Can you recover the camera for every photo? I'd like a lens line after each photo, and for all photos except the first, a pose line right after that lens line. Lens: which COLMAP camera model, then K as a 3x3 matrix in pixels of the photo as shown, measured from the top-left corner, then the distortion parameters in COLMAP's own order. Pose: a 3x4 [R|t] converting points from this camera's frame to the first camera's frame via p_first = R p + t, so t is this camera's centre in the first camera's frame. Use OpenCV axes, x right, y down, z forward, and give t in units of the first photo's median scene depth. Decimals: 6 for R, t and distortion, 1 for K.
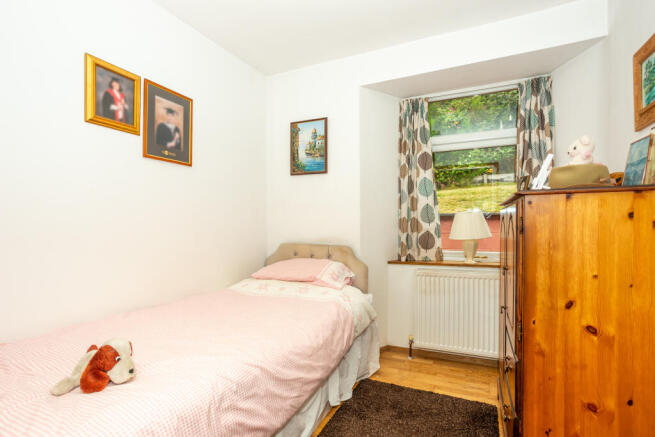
lens RADIAL K [[308.3, 0, 327.5], [0, 308.3, 218.5], [0, 0, 1]] dist [-0.048997, 0.037412]
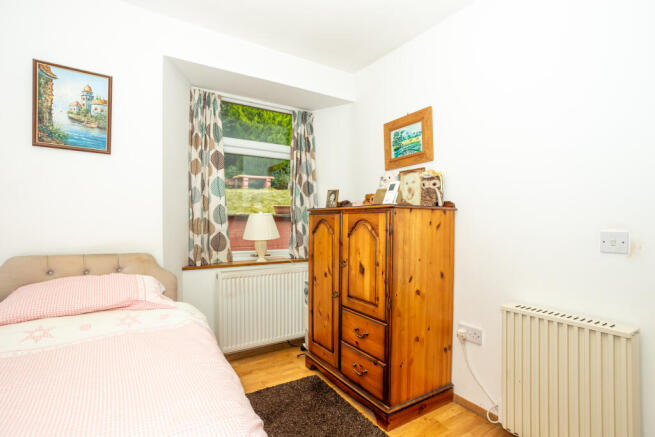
lens RADIAL K [[308.3, 0, 327.5], [0, 308.3, 218.5], [0, 0, 1]] dist [-0.048997, 0.037412]
pose [[0.569755, 0.021534, 0.821532, -0.286824], [-0.023434, 0.999676, -0.009951, -0.001931], [-0.821480, -0.013582, 0.570075, 0.171015]]
